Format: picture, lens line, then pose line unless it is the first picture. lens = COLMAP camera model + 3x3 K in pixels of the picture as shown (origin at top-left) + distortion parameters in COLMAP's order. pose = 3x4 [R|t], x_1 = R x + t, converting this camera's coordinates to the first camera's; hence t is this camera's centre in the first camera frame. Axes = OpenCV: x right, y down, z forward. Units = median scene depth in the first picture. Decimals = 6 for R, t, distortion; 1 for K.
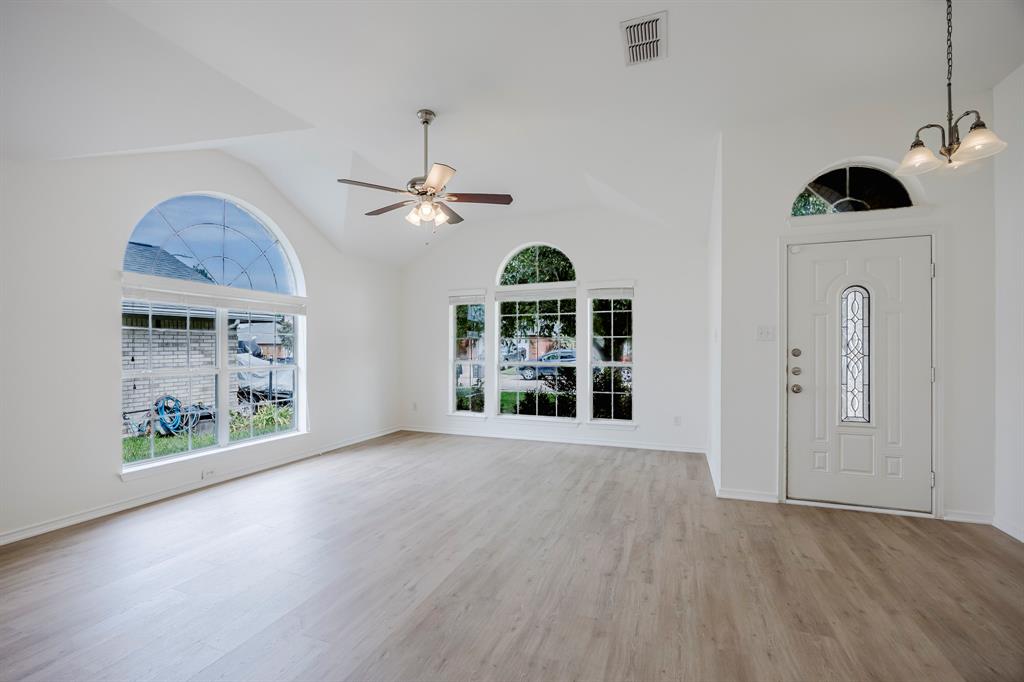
lens RADIAL K [[429.3, 0, 510.4], [0, 429.3, 352.7], [0, 0, 1]] dist [-0.012433, 0.000256]
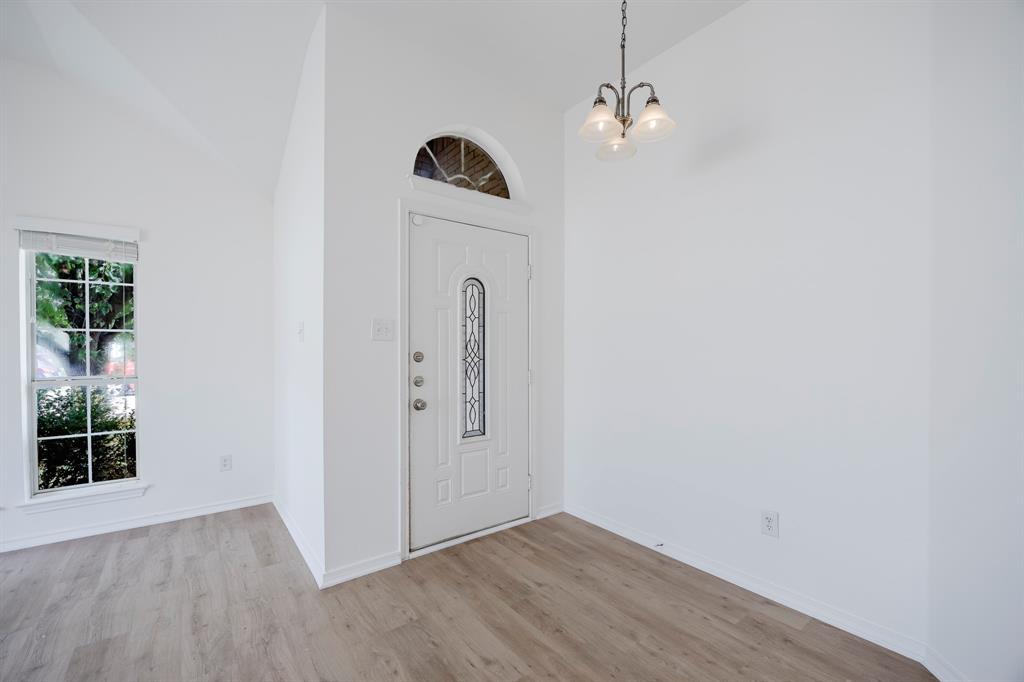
lens RADIAL K [[429.3, 0, 510.4], [0, 429.3, 352.7], [0, 0, 1]] dist [-0.012433, 0.000256]
pose [[0.523956, -0.007445, 0.851713, 0.108777], [0.010036, 0.999946, 0.002567, -0.008282], [-0.851686, 0.007203, 0.524002, 0.473722]]
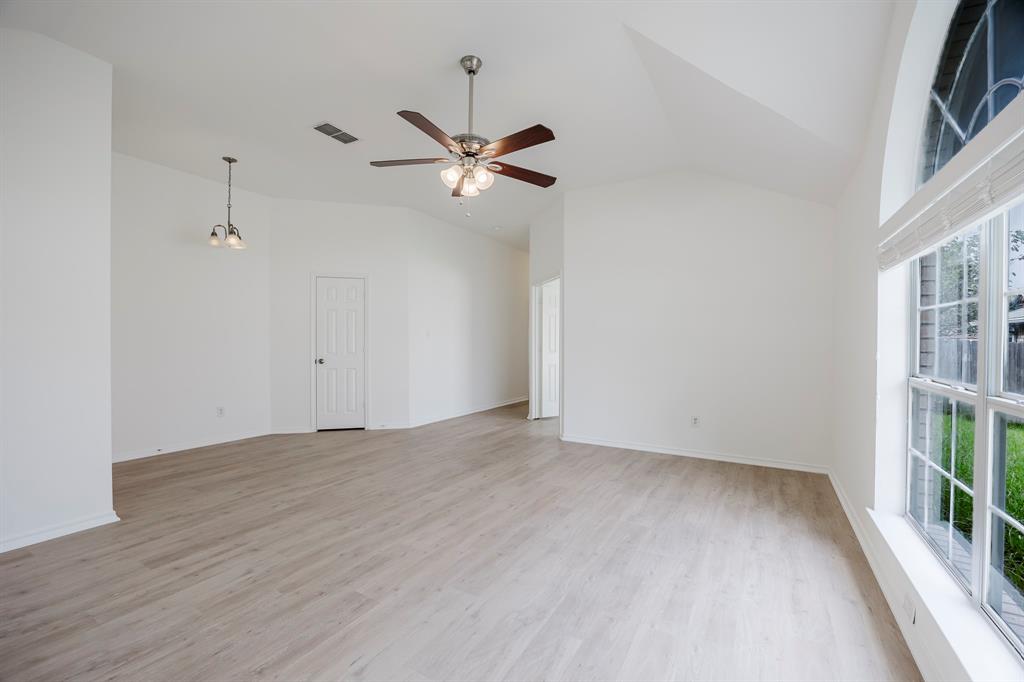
lens RADIAL K [[429.3, 0, 510.4], [0, 429.3, 352.7], [0, 0, 1]] dist [-0.012433, 0.000256]
pose [[-0.985177, -0.006160, 0.171429, -0.426284], [0.000095, 0.999335, 0.036455, -0.013077], [-0.171539, 0.035930, -0.984522, 1.816175]]
